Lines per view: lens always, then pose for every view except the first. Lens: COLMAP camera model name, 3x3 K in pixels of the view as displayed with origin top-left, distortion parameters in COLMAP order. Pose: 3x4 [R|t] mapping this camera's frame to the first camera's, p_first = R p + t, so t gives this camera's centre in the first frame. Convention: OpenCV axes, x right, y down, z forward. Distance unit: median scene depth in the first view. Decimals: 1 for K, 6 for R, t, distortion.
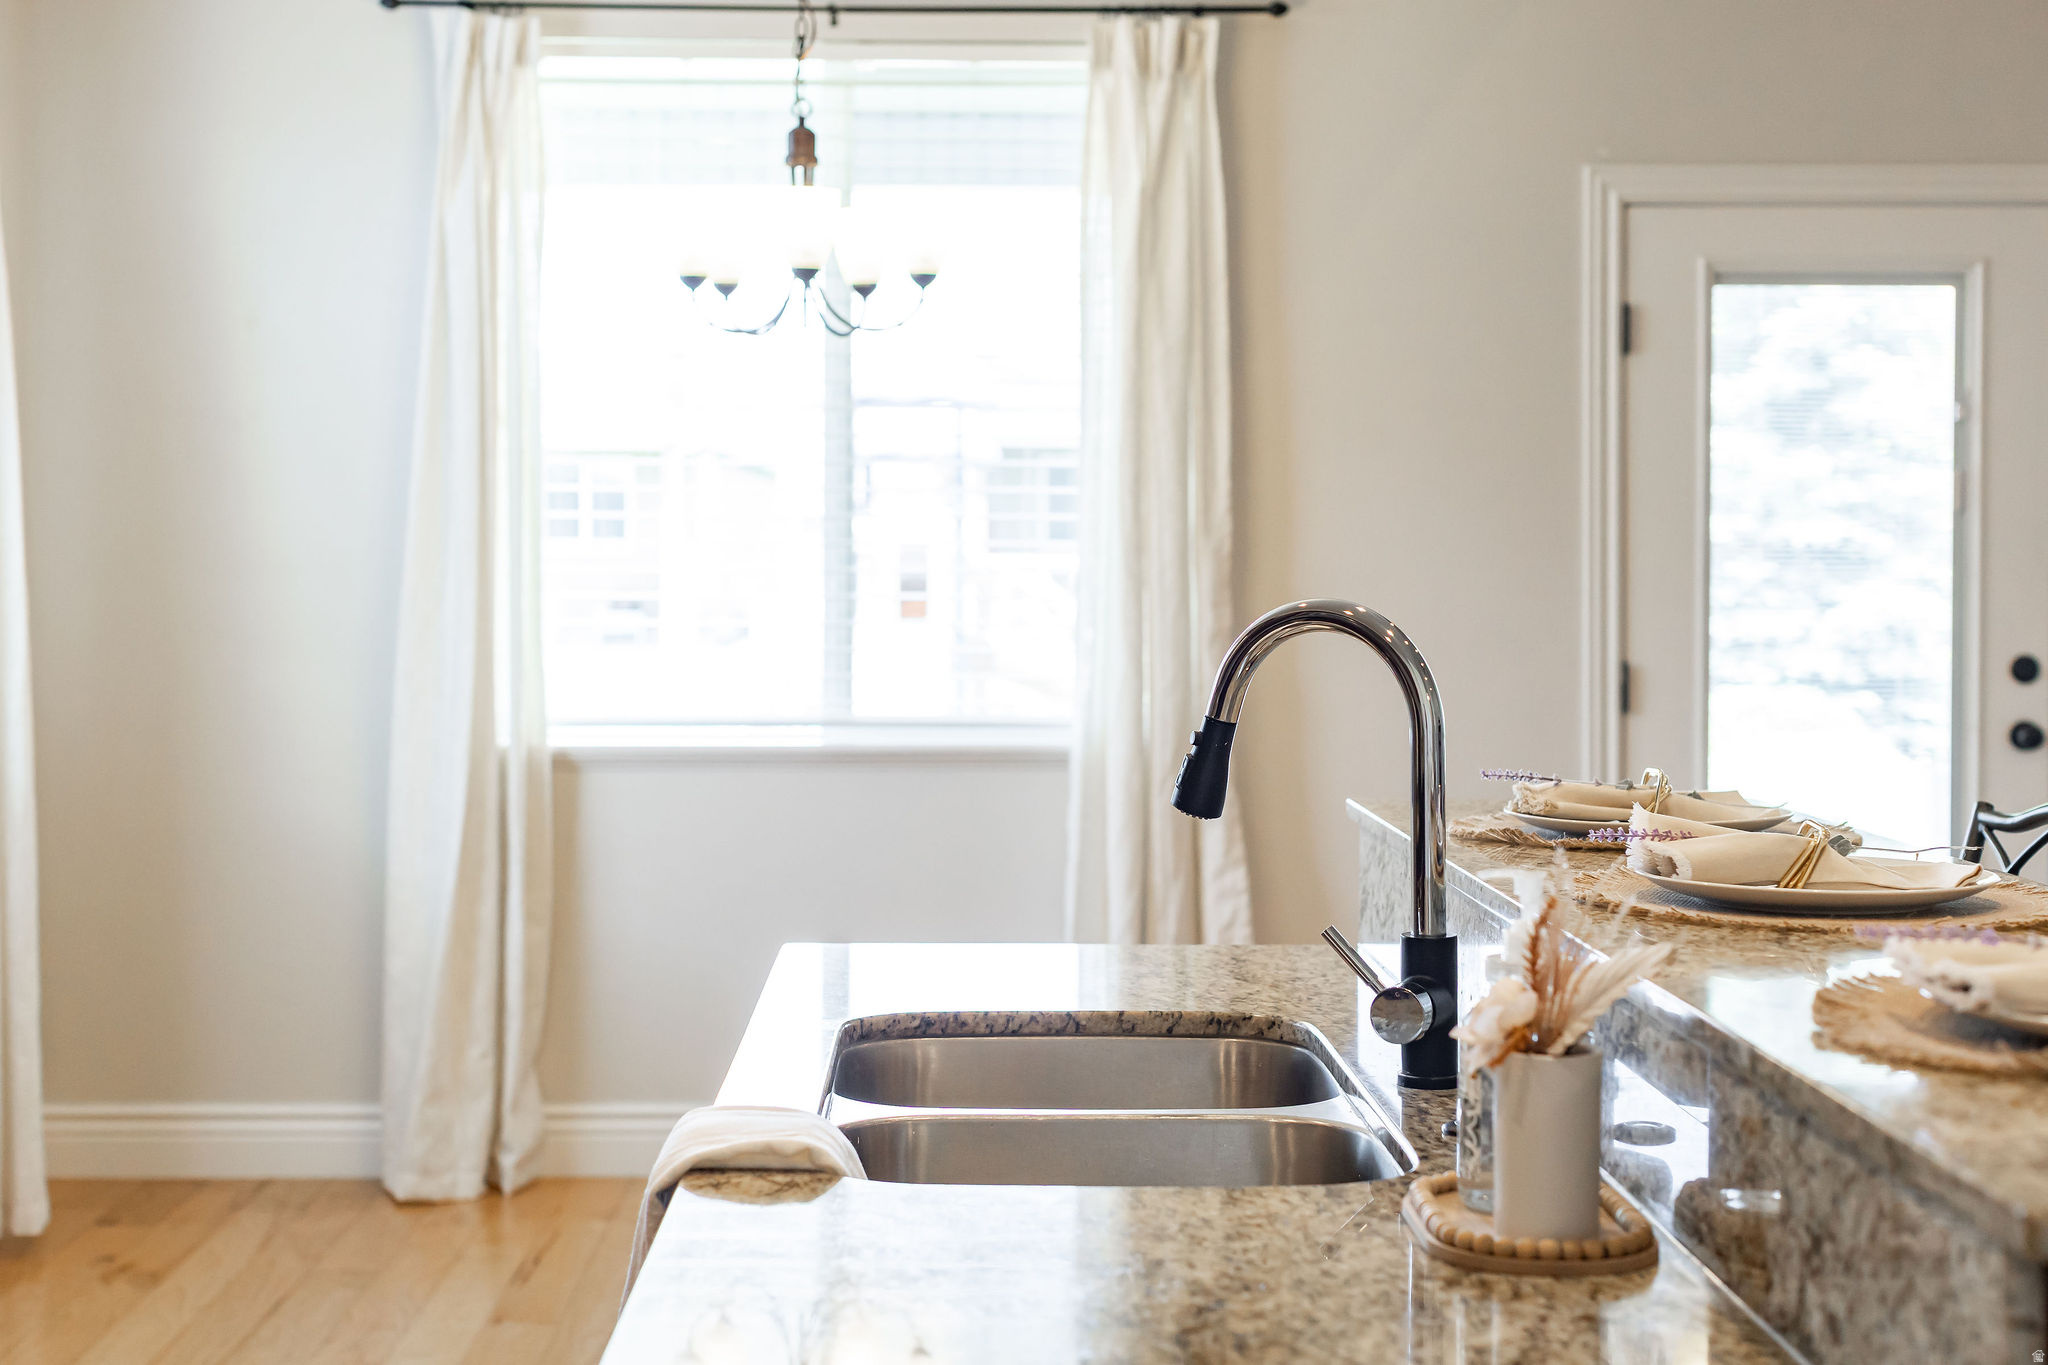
lens RADIAL K [[2969.2, 0, 1019.4], [0, 2969.2, 673.5], [0, 0, 1]] dist [0.017755, 0.000000]
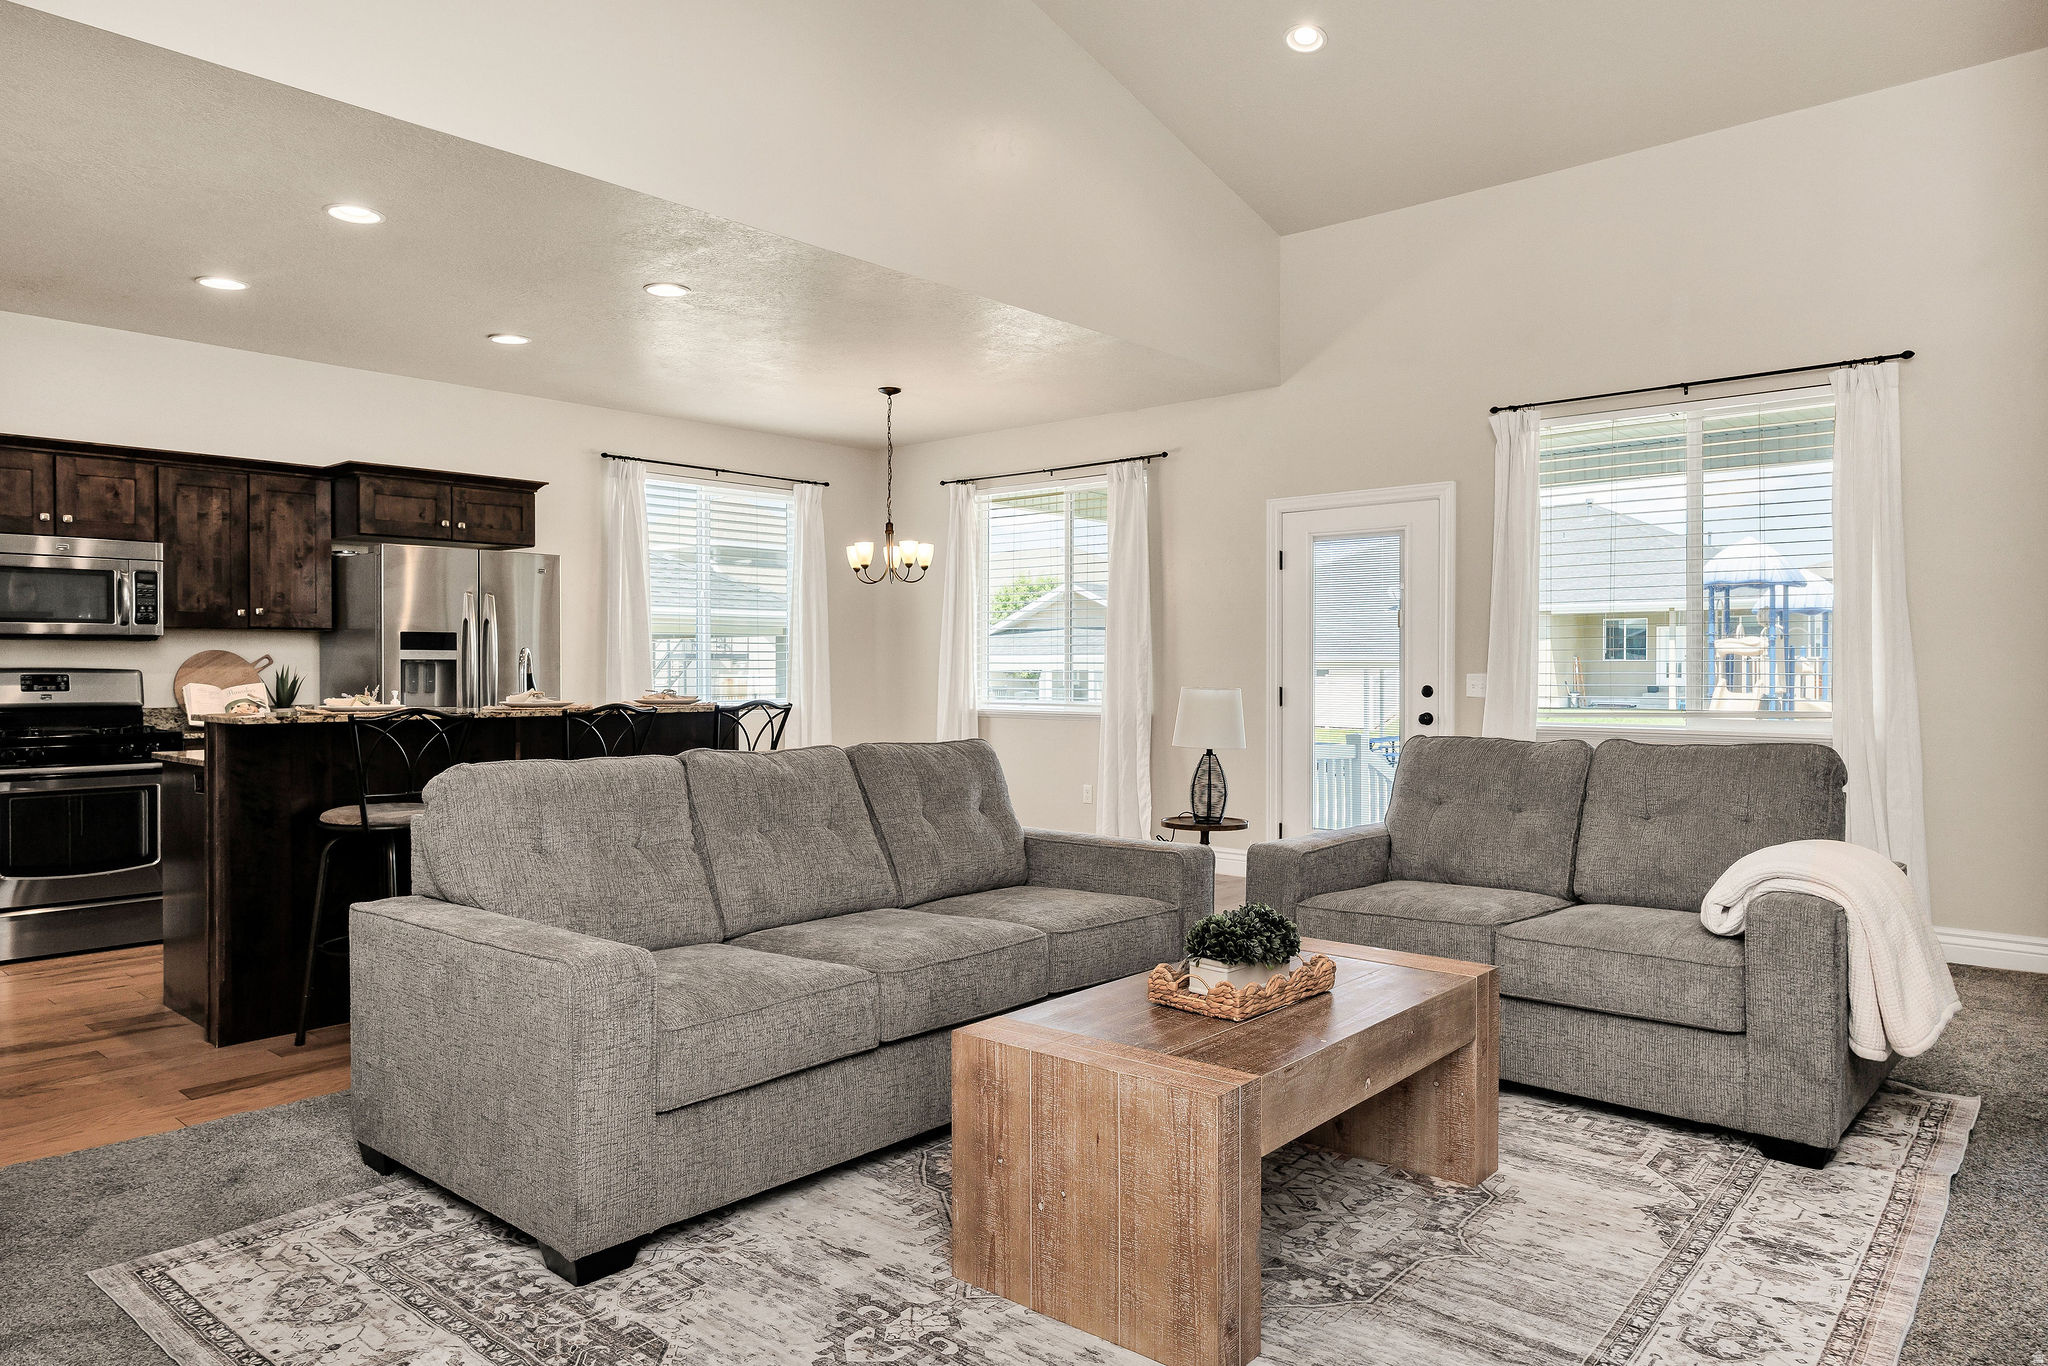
lens RADIAL K [[1295.8, 0, 1017.5], [0, 1295.8, 683.0], [0, 0, 1]] dist [-0.032036, 0.010553]
pose [[0.738093, 0.007954, -0.674652, 2.114560], [-0.026478, 0.999502, -0.017184, 0.049318], [0.674179, 0.030547, 0.737936, -0.001264]]
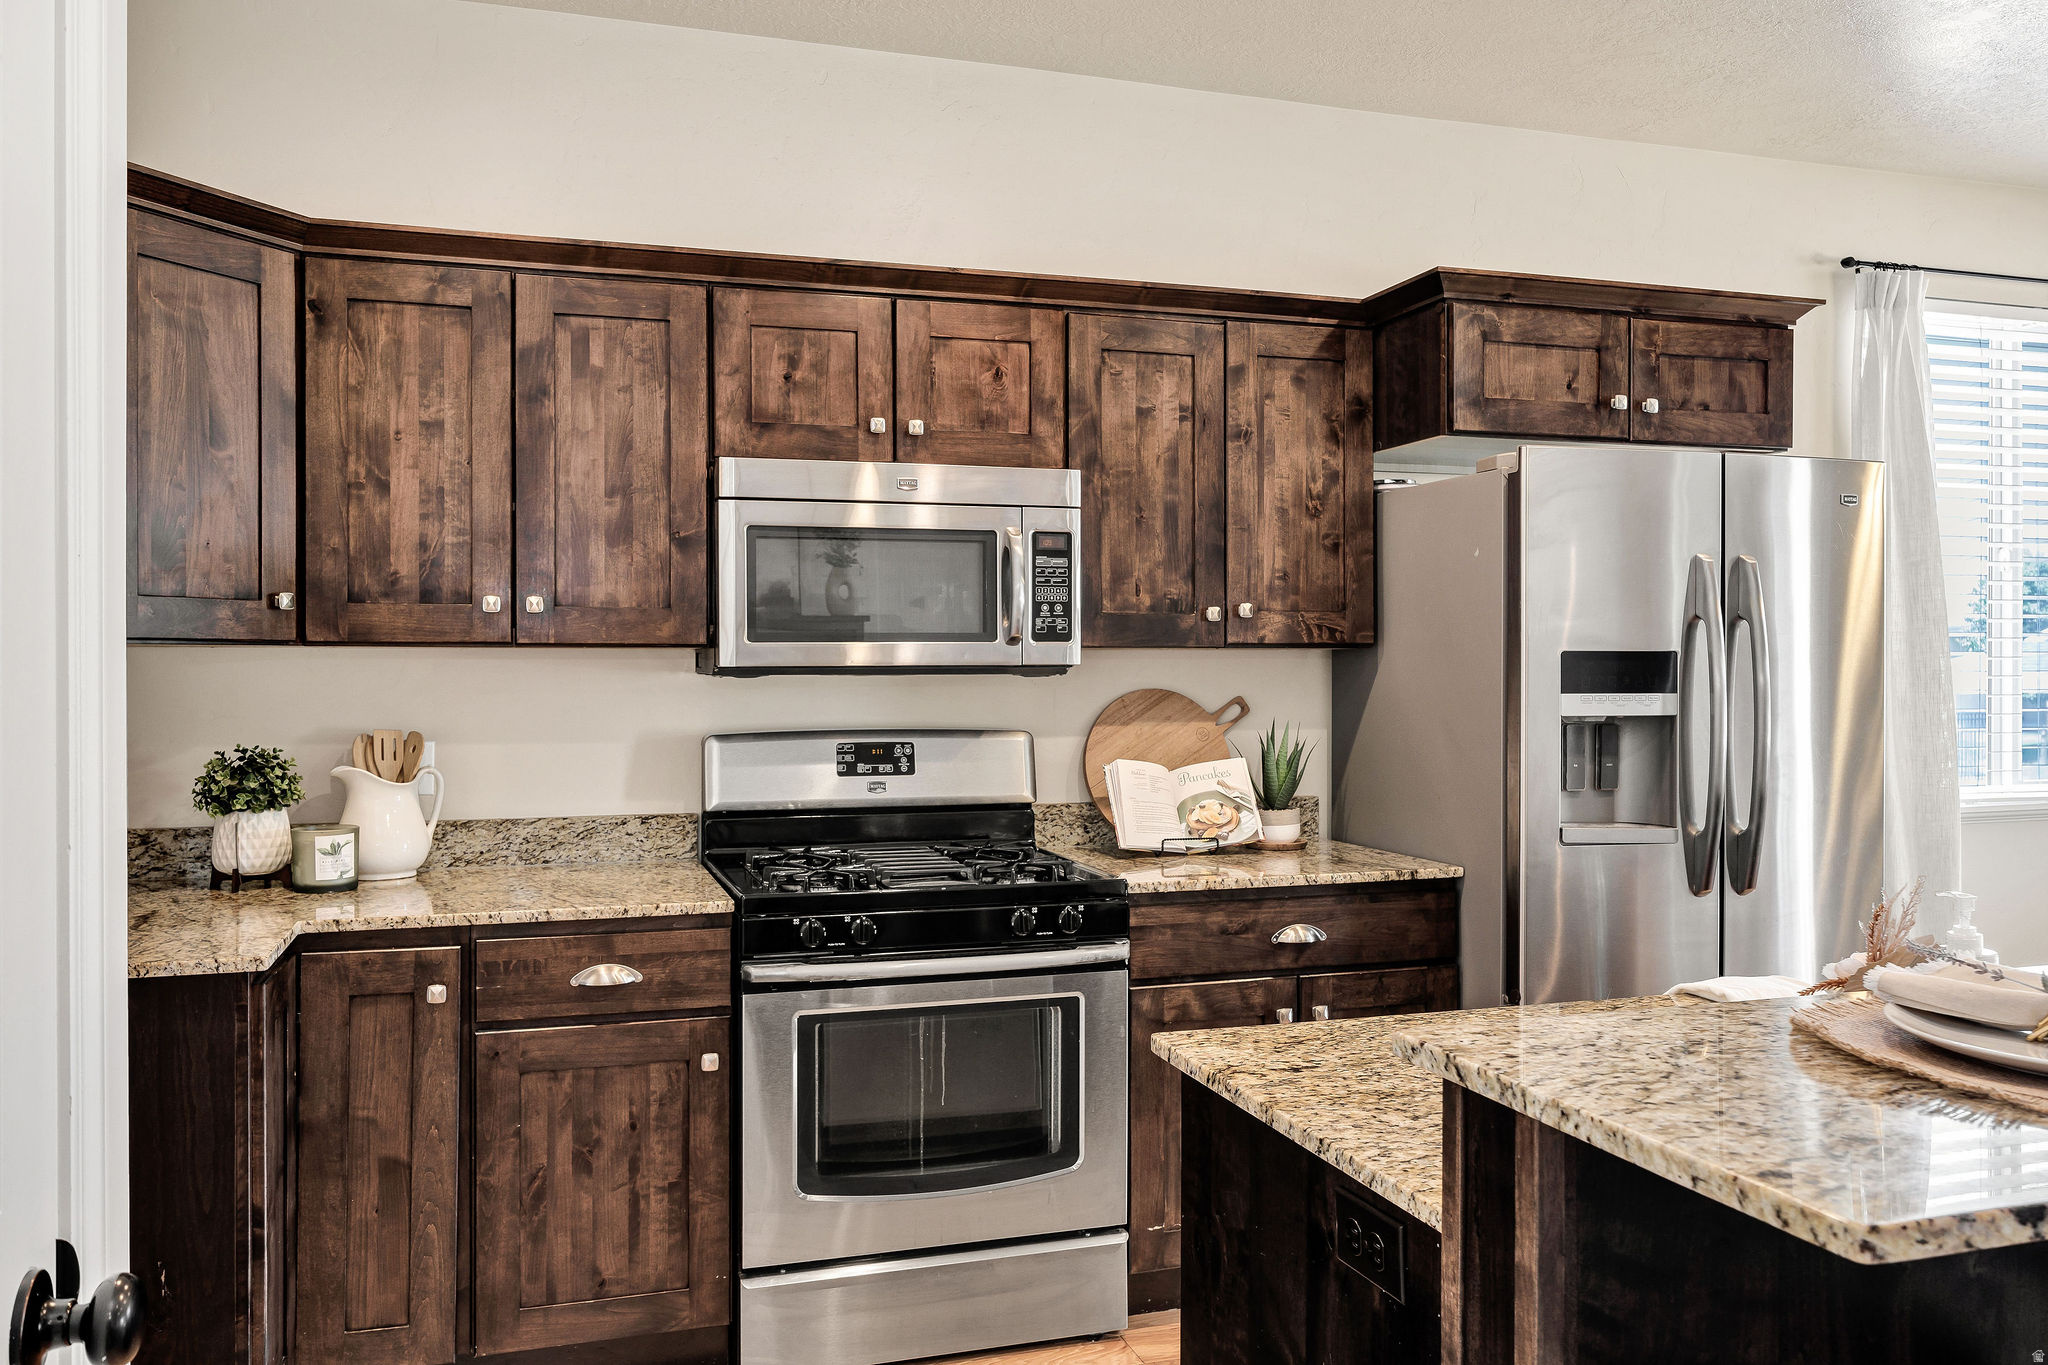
lens RADIAL K [[1543.5, 0, 1016.6], [0, 1543.5, 680.7], [0, 0, 1]] dist [0.008259, 0.005059]
pose [[0.280786, 0.008093, -0.959736, 0.645622], [-0.036459, 0.999333, -0.002240, -0.018001], [0.959078, 0.035619, 0.280894, 0.241753]]
